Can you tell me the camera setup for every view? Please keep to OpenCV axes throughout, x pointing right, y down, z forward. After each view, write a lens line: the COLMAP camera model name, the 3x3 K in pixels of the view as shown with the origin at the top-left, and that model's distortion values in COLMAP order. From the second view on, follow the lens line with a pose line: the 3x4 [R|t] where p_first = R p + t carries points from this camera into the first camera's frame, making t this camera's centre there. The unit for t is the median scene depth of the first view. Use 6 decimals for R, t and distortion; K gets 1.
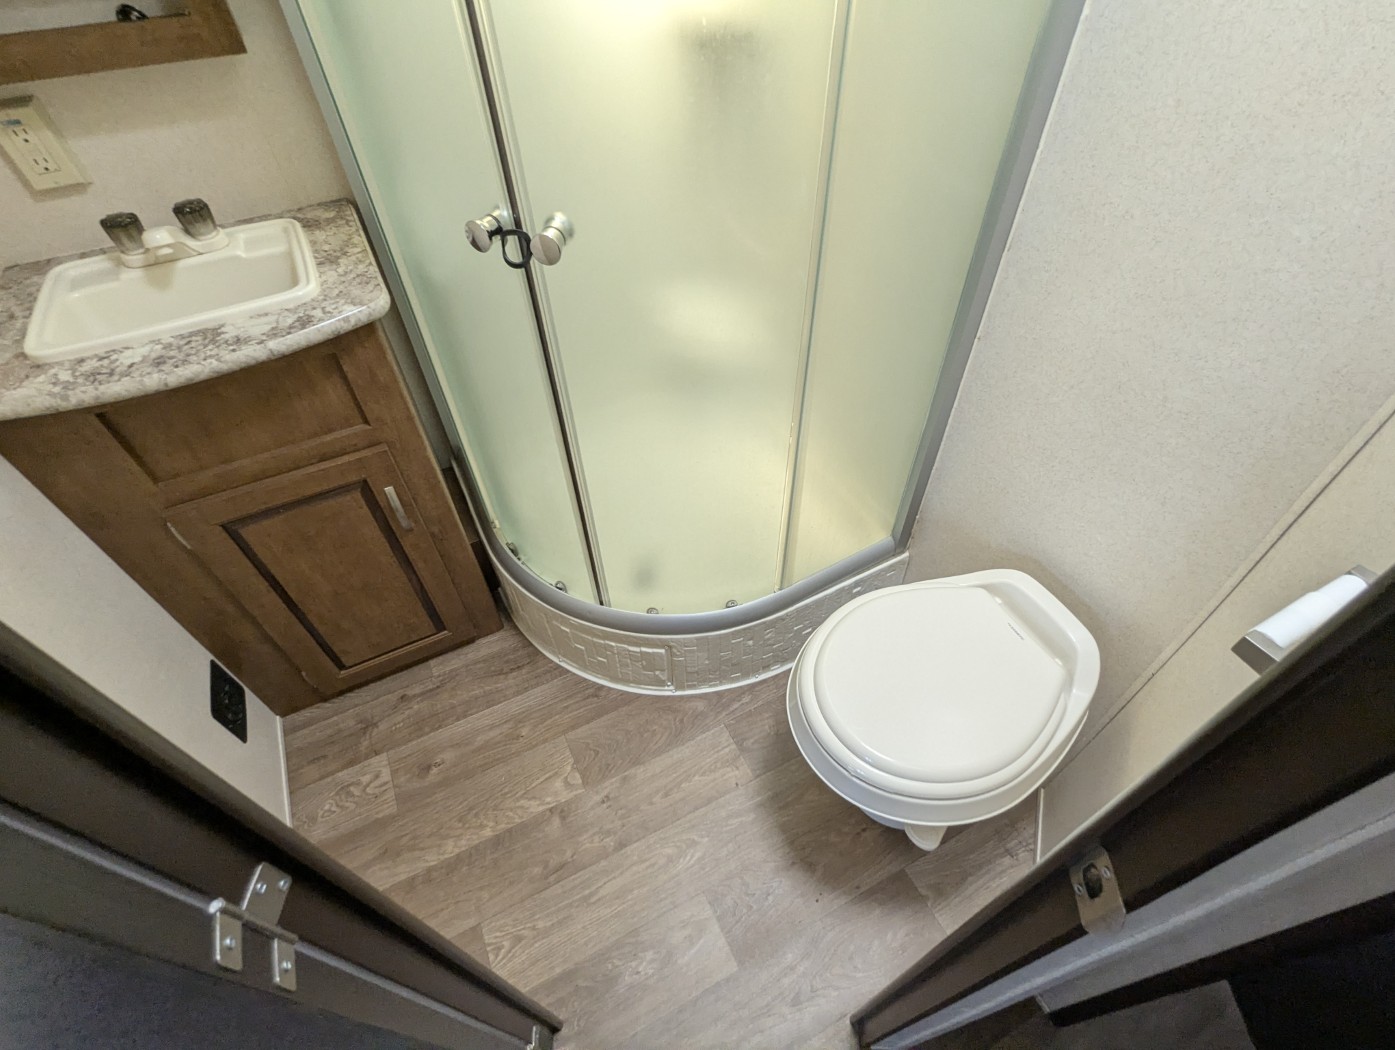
lens RADIAL K [[664.4, 0, 696.8], [0, 664.4, 526.5], [0, 0, 1]] dist [-0.003223, 0.002665]
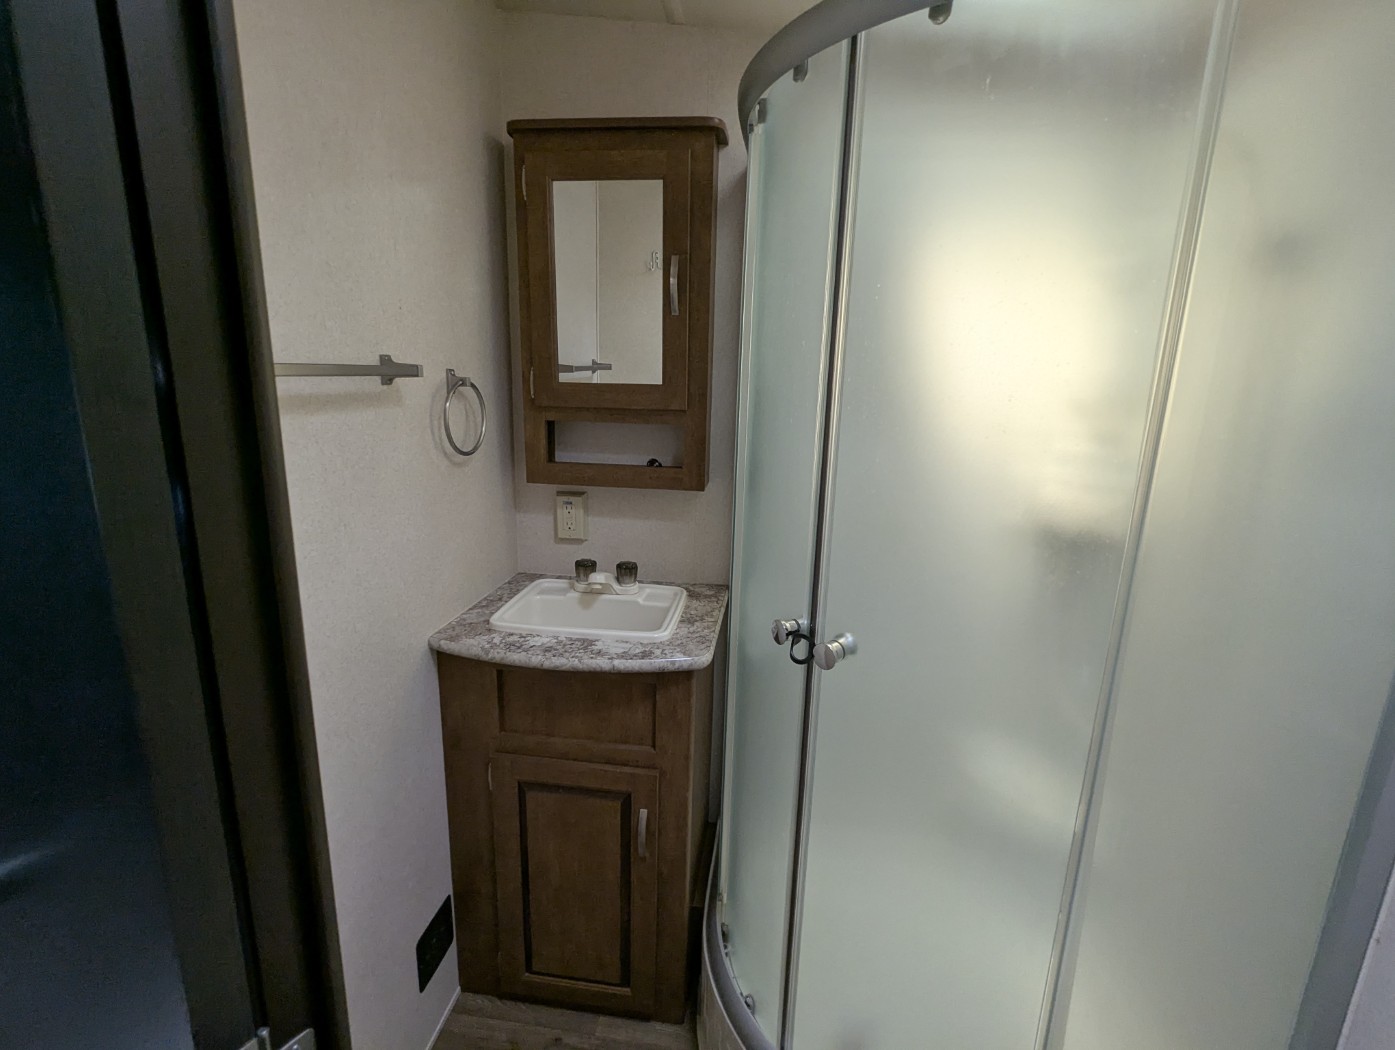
lens RADIAL K [[664.4, 0, 704.4], [0, 664.4, 523.3], [0, 0, 1]] dist [-0.003223, 0.002665]
pose [[0.824294, 0.173327, -0.538978, 0.145717], [-0.448601, 0.780721, -0.435007, 0.004969], [0.345393, 0.600360, 0.721299, -0.050144]]
